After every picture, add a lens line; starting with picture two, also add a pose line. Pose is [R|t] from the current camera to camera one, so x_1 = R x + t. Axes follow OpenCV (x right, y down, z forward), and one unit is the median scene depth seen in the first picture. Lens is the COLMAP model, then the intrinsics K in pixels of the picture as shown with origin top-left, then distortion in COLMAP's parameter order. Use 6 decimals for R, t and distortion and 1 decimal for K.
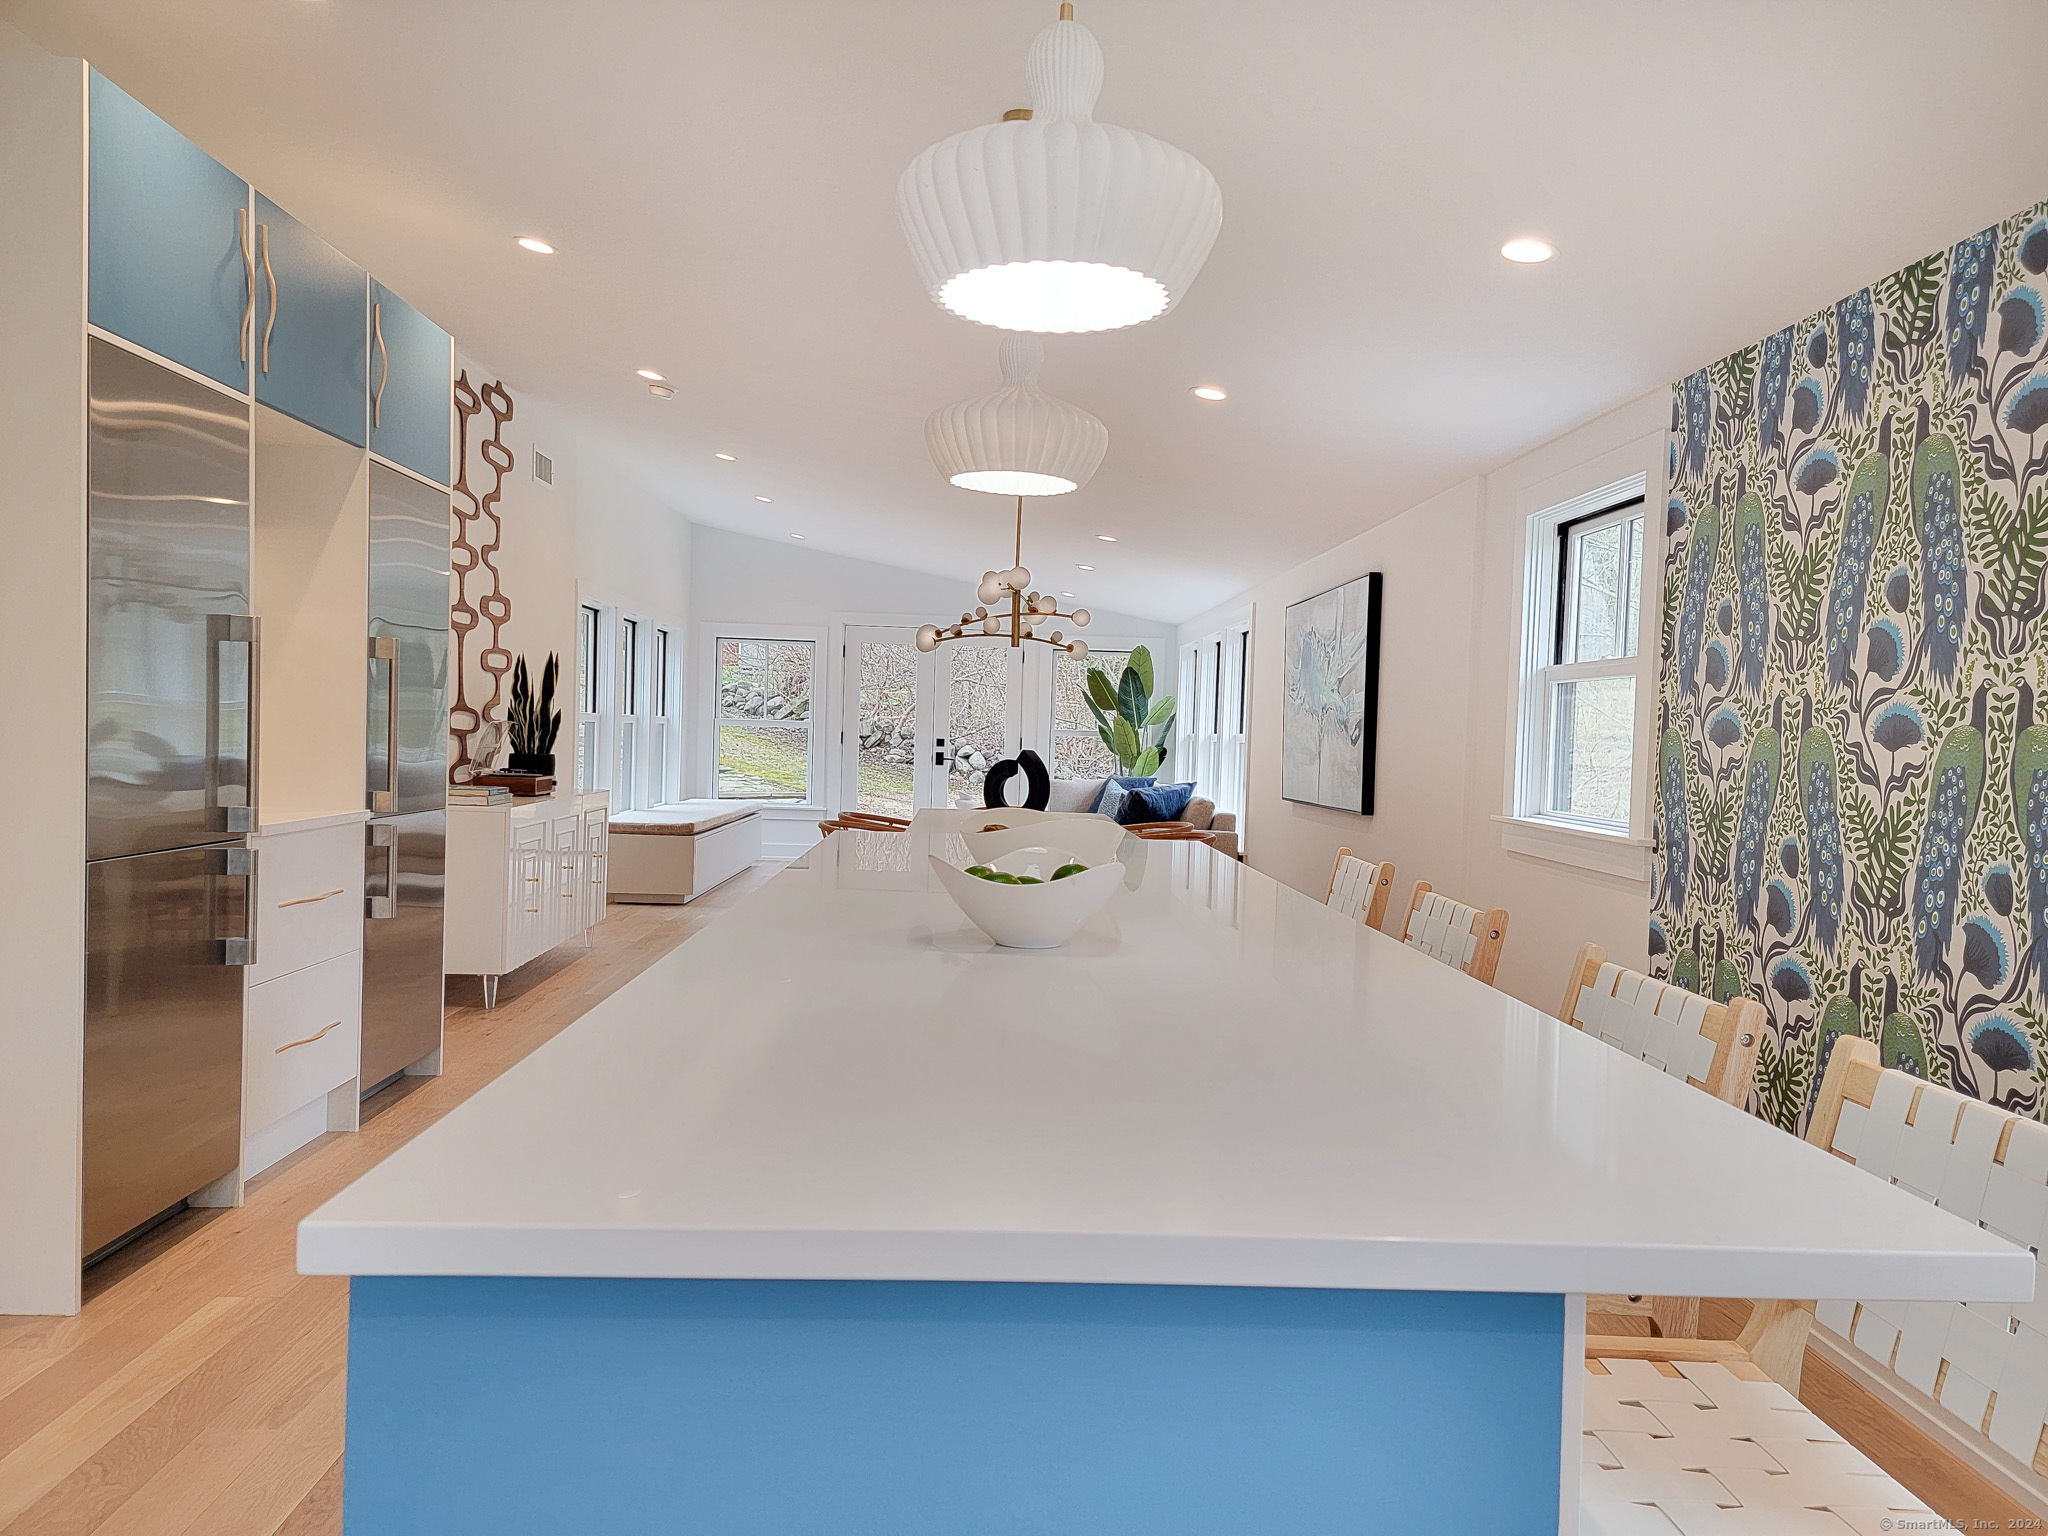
lens RADIAL K [[1424.7, 0, 1011.8], [0, 1424.7, 730.5], [0, 0, 1]] dist [0.023240, -0.003469]
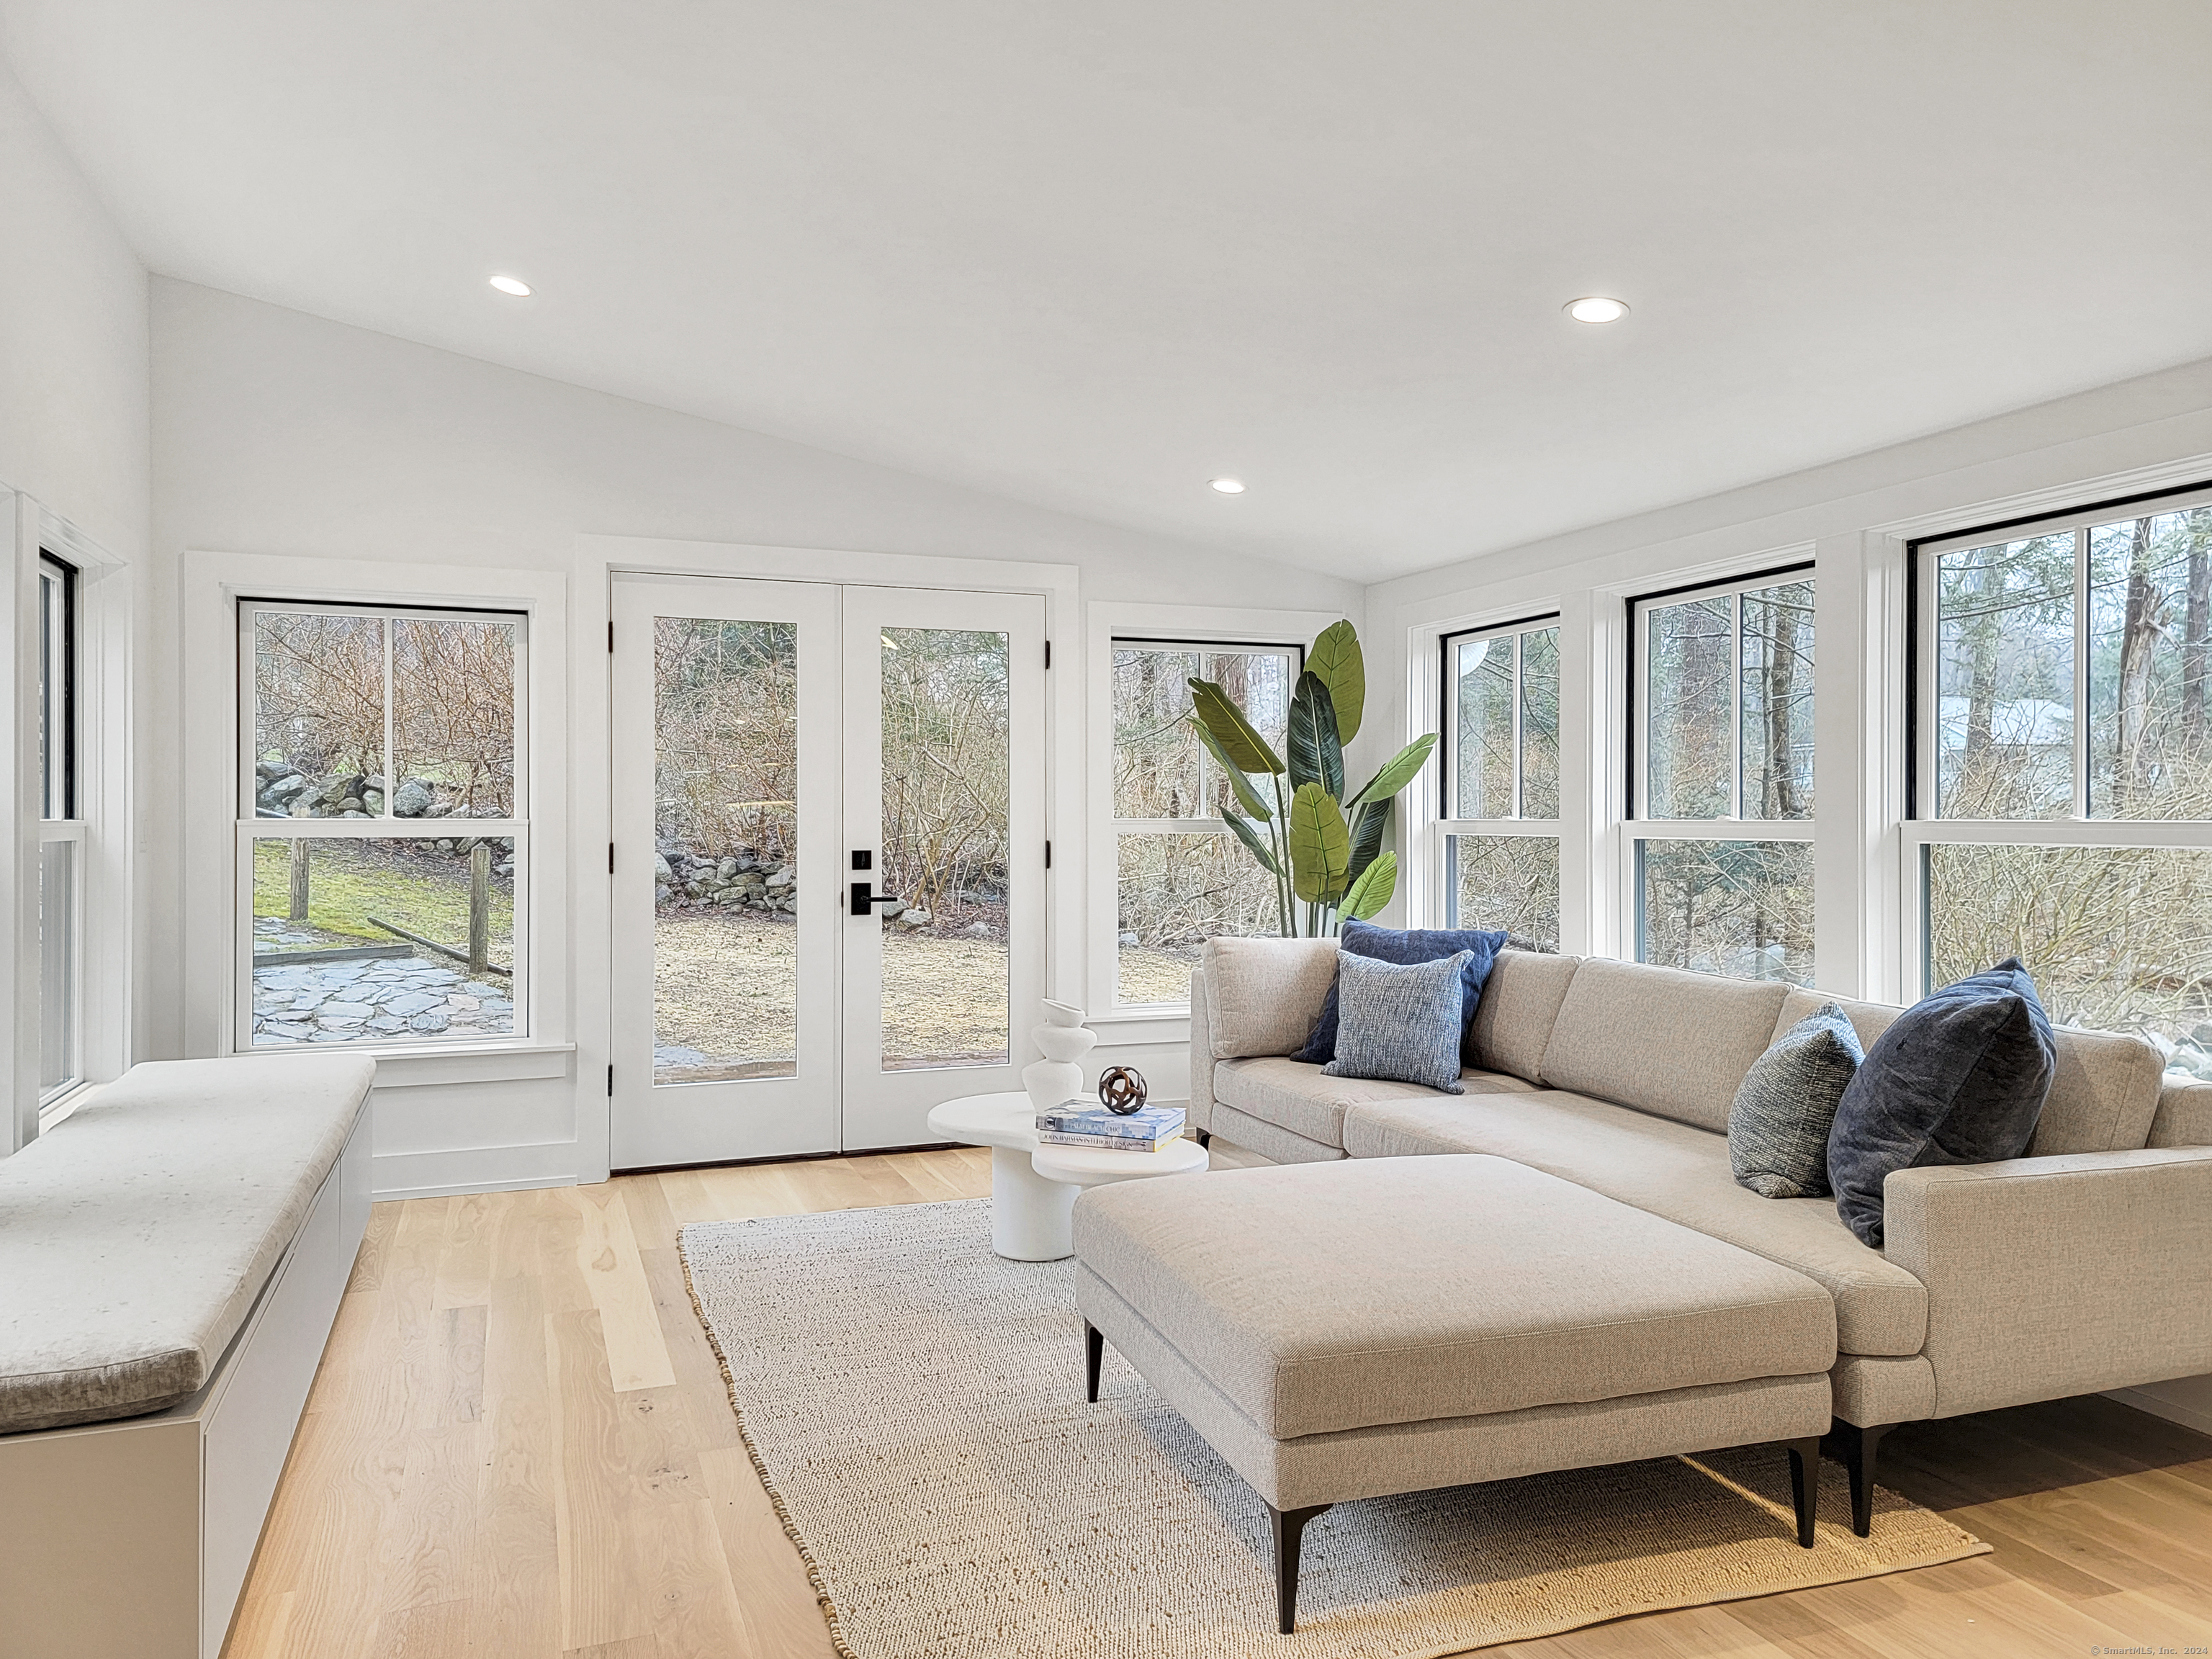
lens RADIAL K [[1538.8, 0, 1092.8], [0, 1538.8, 789.0], [0, 0, 1]] dist [0.023240, -0.003469]
pose [[0.942722, -0.025700, 0.332587, -0.203557], [0.029515, 0.999544, -0.006422, -0.010963], [-0.332270, 0.015870, 0.943051, 0.841955]]
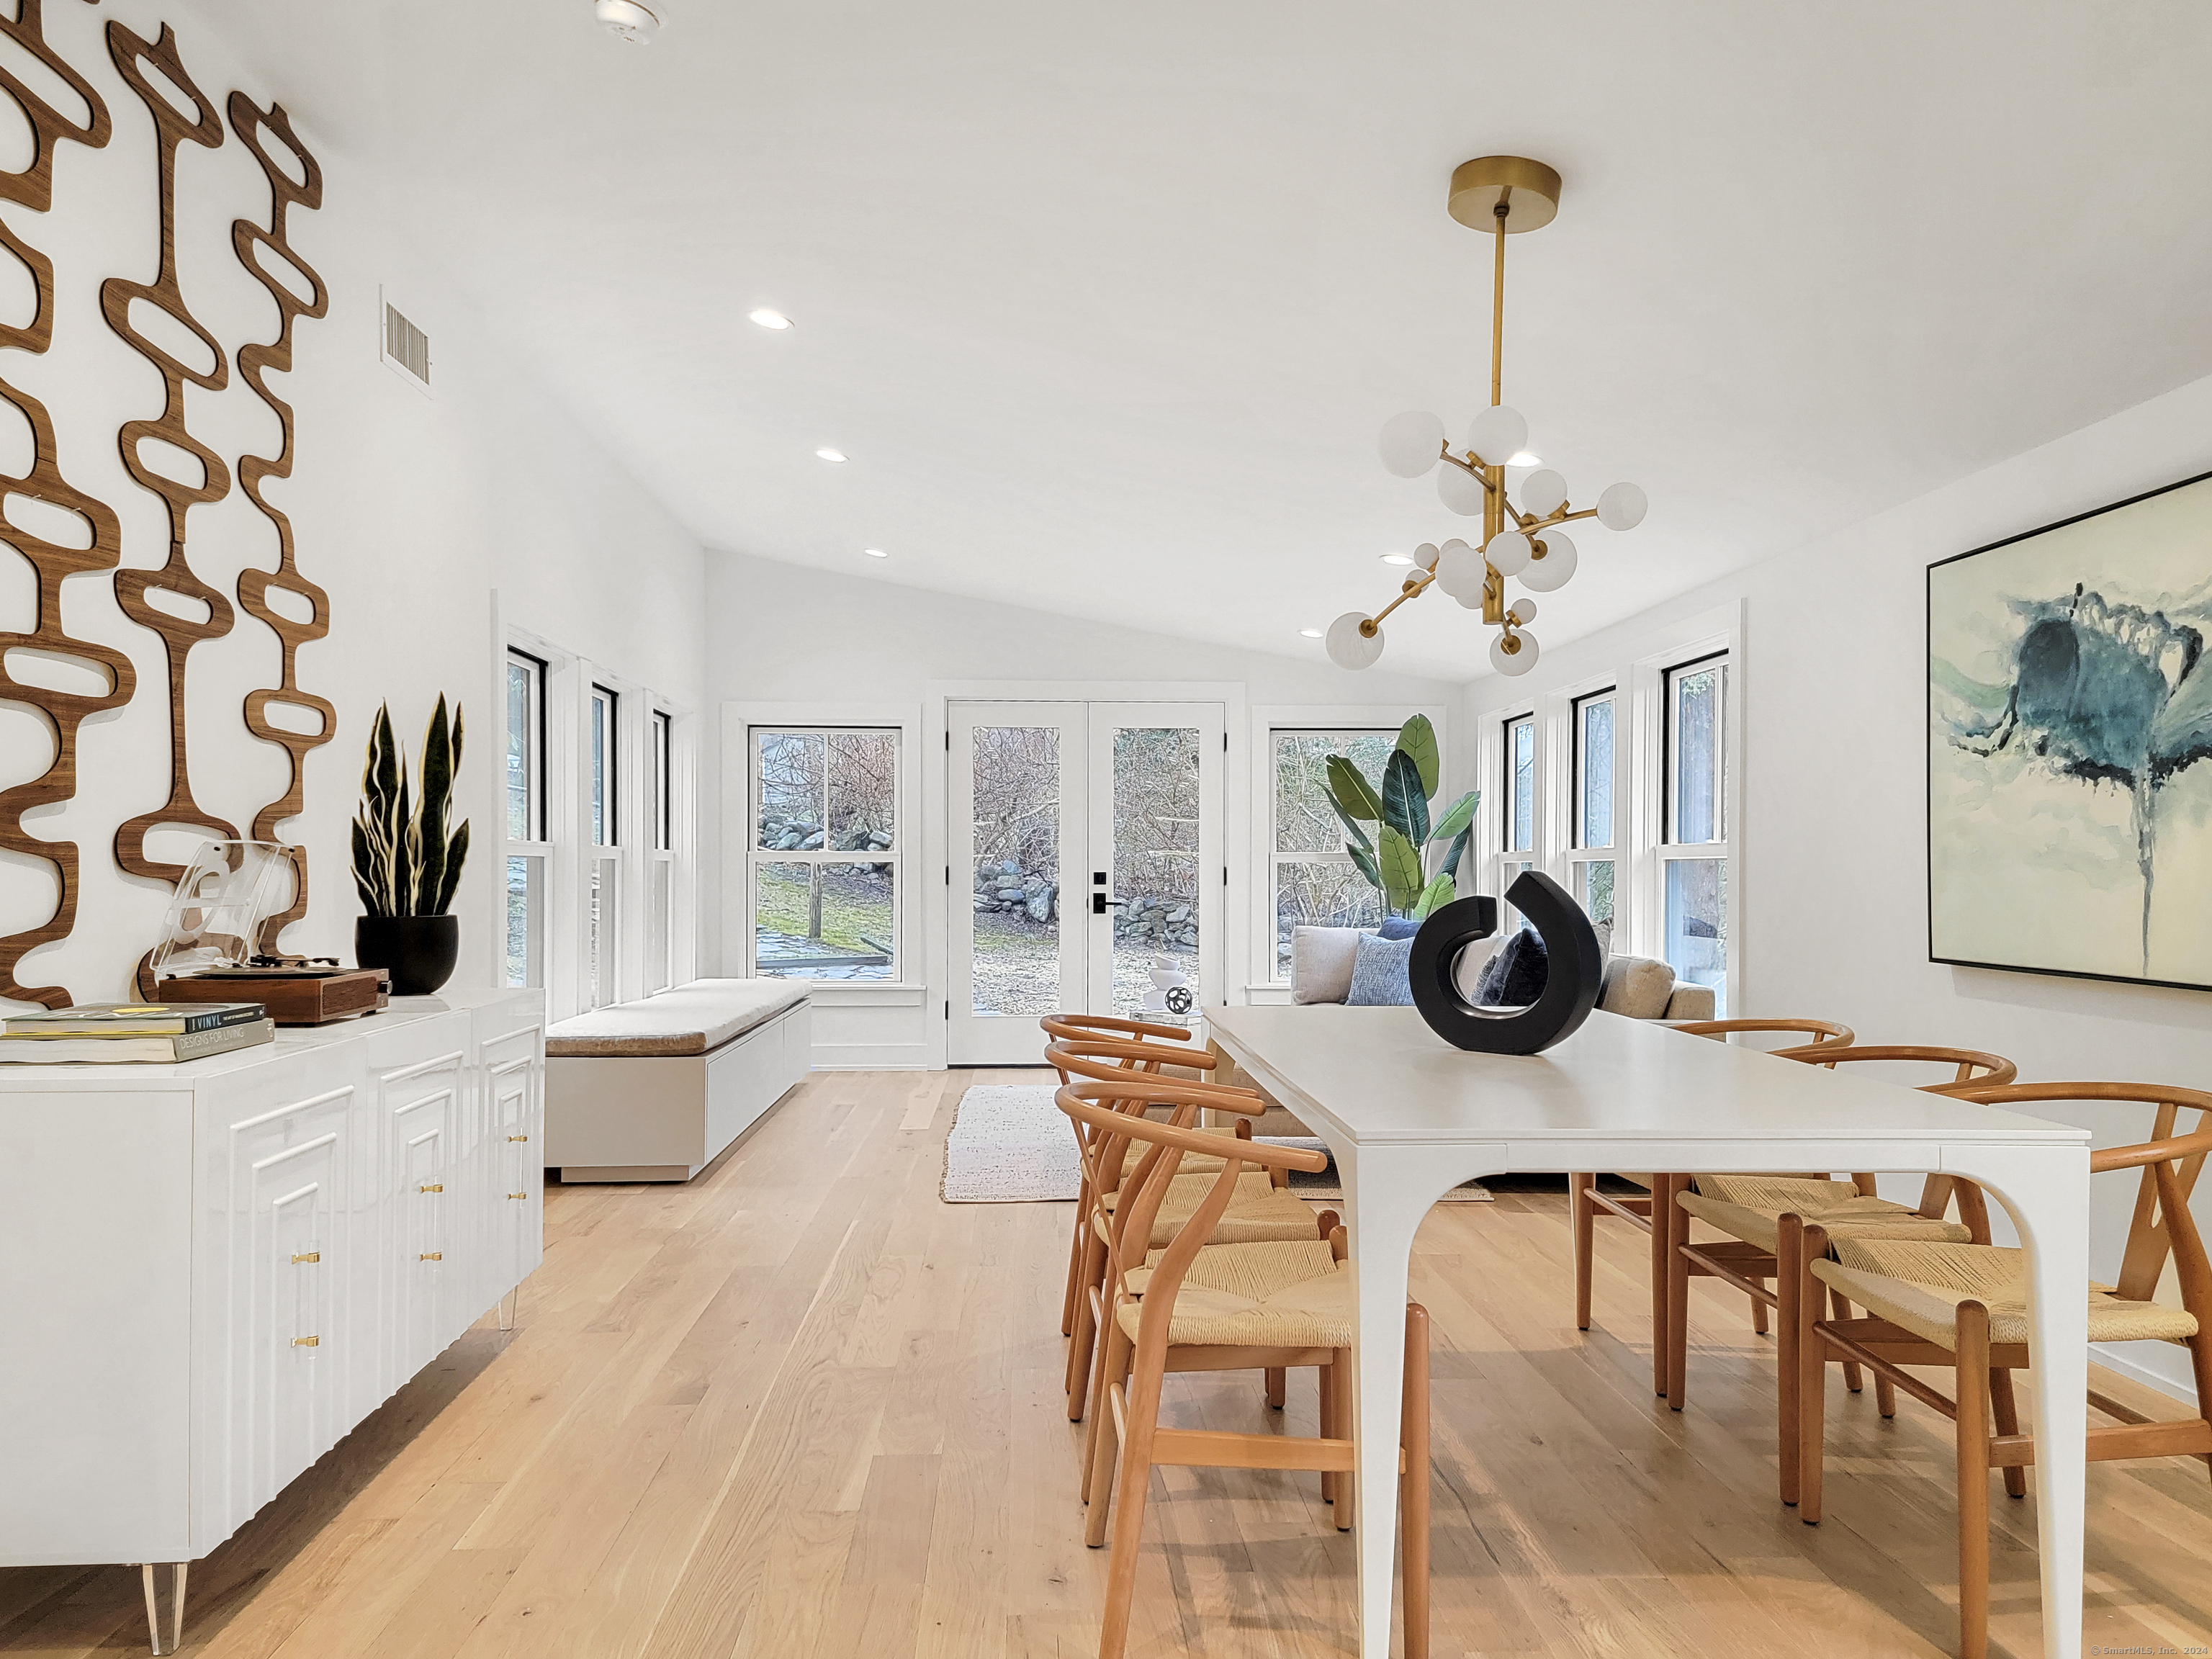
lens RADIAL K [[1572.4, 0, 1067.7], [0, 1572.4, 826.5], [0, 0, 1]] dist [0.002264, -0.000133]
pose [[0.999560, -0.029498, 0.002995, -0.099822], [0.029572, 0.999150, -0.028727, 0.007633], [-0.002145, 0.028803, 0.999583, 0.439169]]
